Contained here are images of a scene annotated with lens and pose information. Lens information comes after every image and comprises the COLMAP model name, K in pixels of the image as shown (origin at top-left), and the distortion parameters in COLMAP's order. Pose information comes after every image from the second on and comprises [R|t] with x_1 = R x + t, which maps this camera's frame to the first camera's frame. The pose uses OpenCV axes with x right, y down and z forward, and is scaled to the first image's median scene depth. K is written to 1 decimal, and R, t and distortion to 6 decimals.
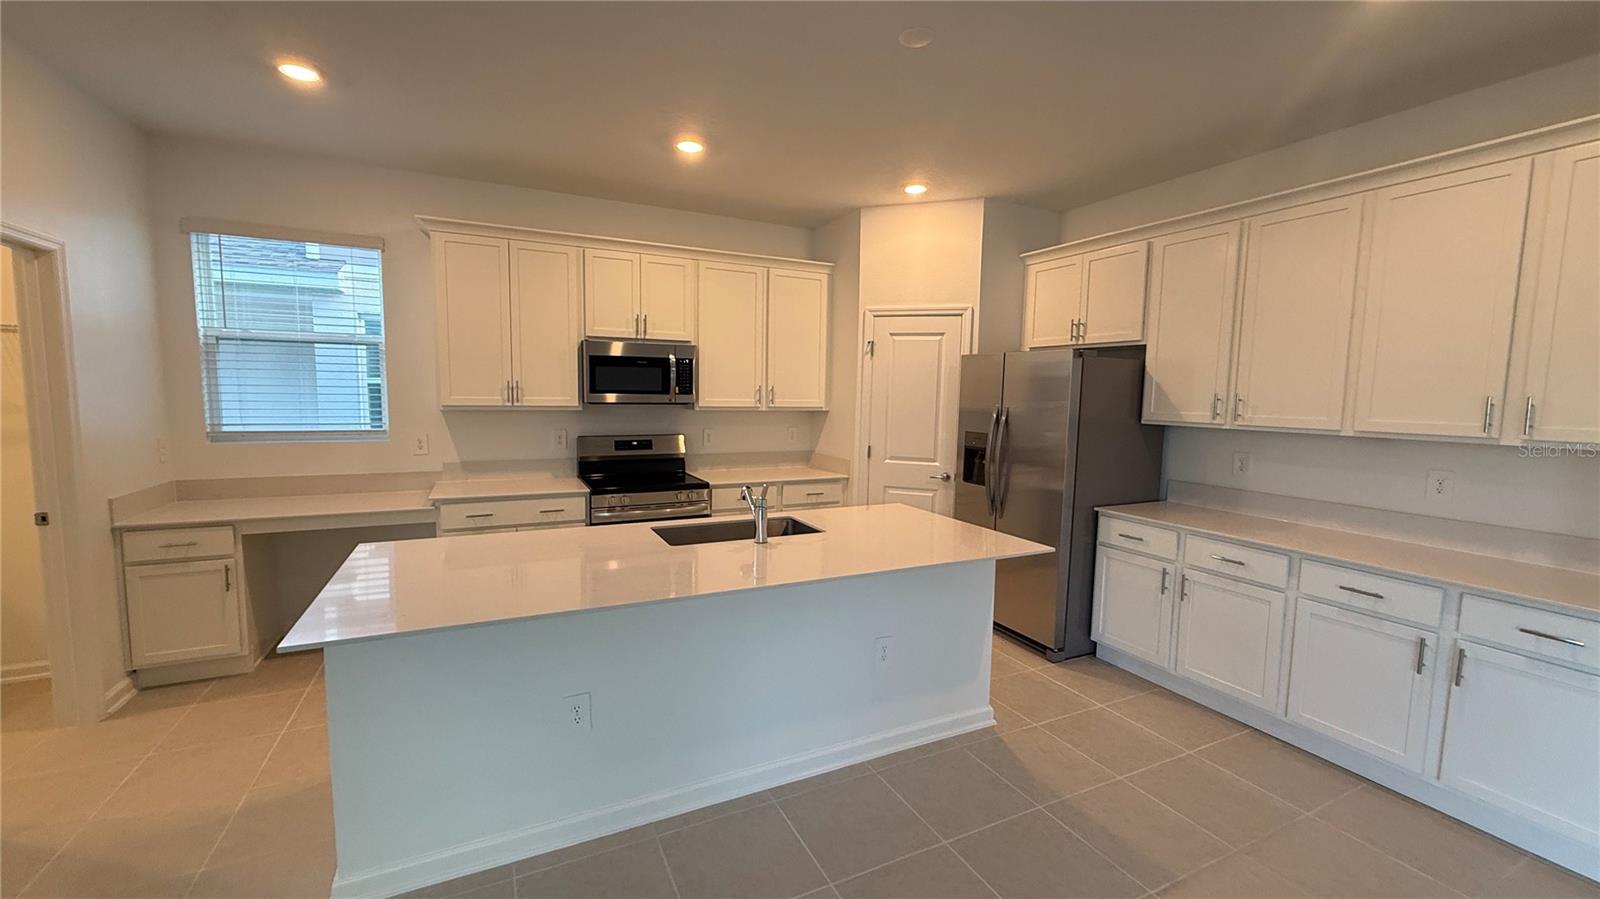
lens RADIAL K [[635.6, 0, 800.0], [0, 635.6, 449.5], [0, 0, 1]] dist [0.001669, 0.000126]
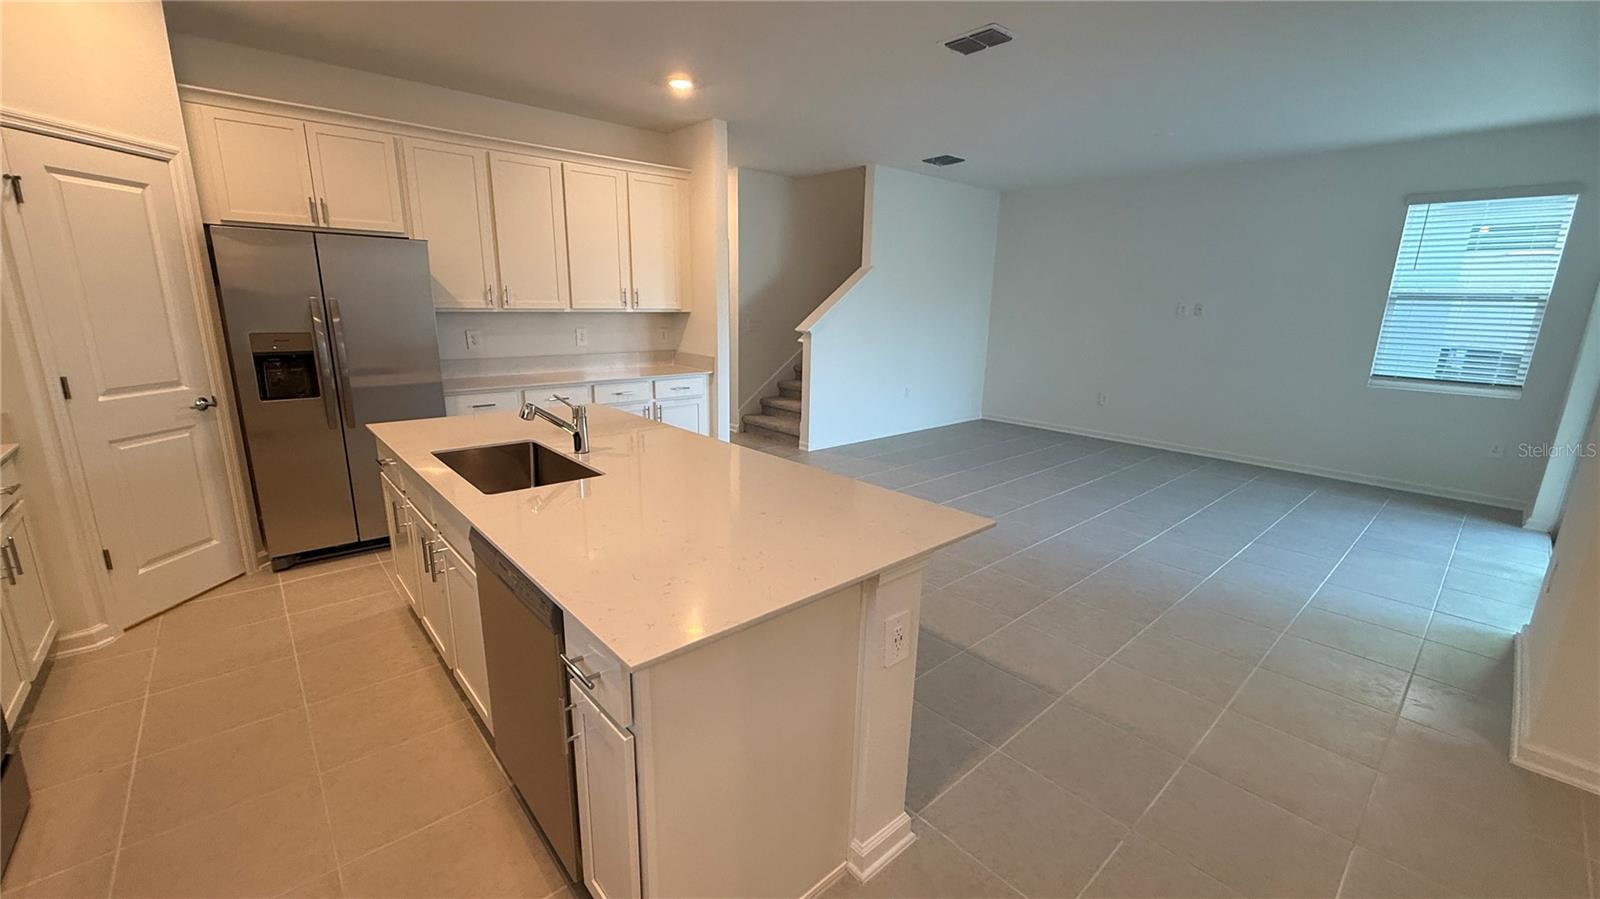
lens RADIAL K [[635.6, 0, 800.0], [0, 635.6, 449.5], [0, 0, 1]] dist [0.001669, 0.000126]
pose [[-0.269517, -0.247203, 0.930726, -0.672826], [0.058836, 0.960458, 0.272137, -0.066654], [-0.961196, 0.128106, -0.244316, 0.601780]]
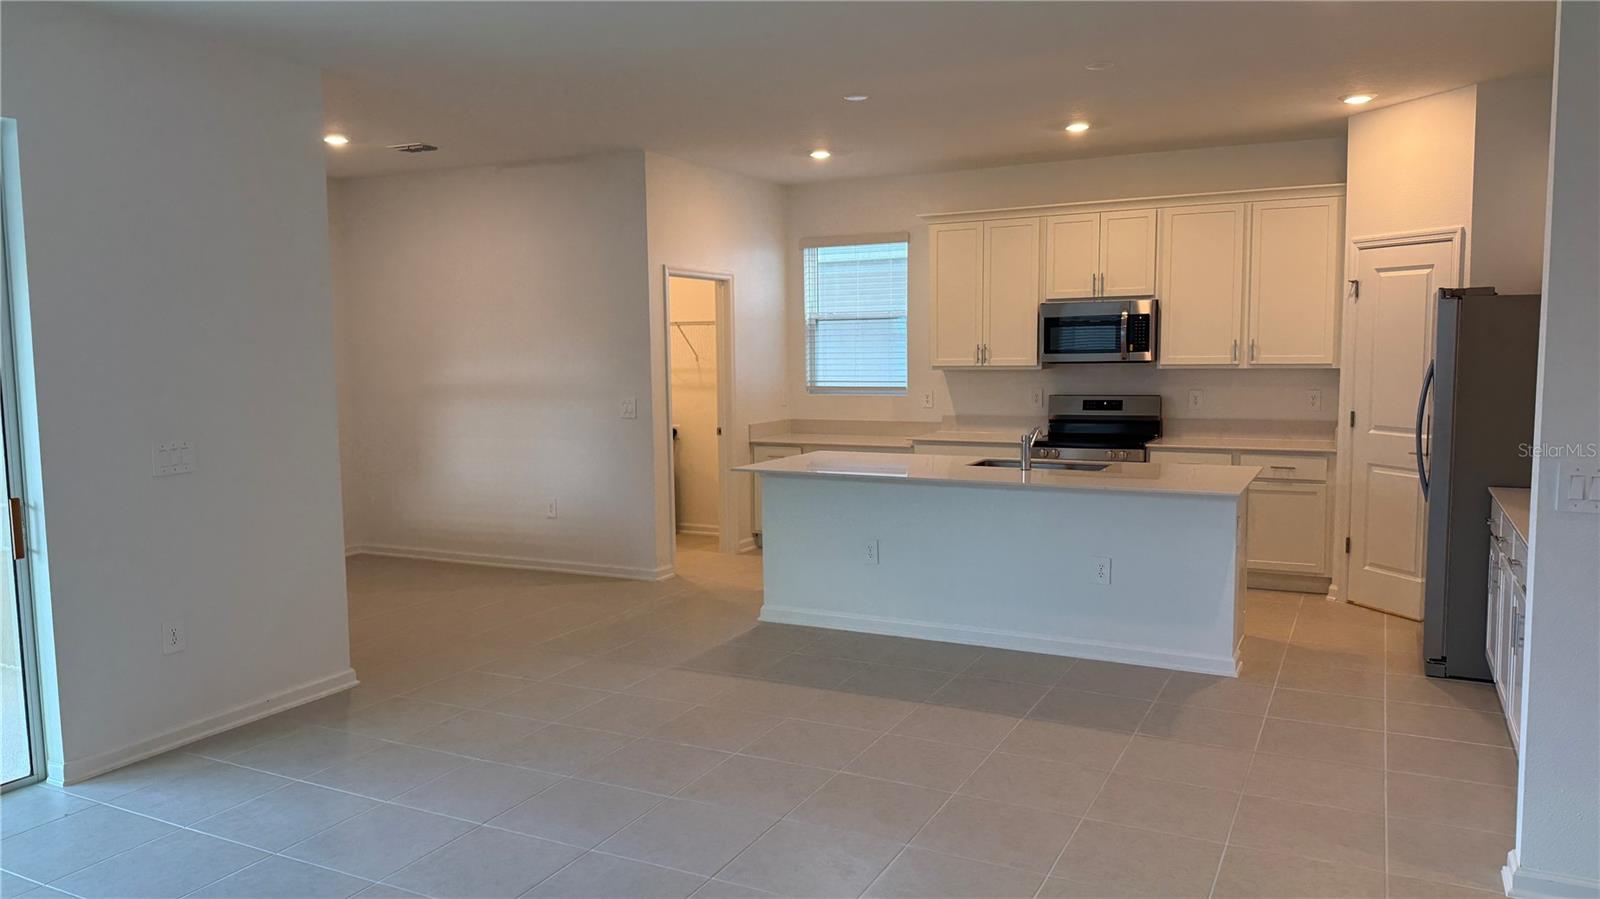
lens RADIAL K [[1128.5, 0, 800.0], [0, 1128.5, 449.5], [0, 0, 1]] dist [-0.002663, -0.003711]
pose [[0.595048, 0.047710, -0.802272, 0.944797], [-0.049836, 0.998506, 0.022416, 0.050215], [0.802143, 0.026643, 0.596537, -0.446251]]
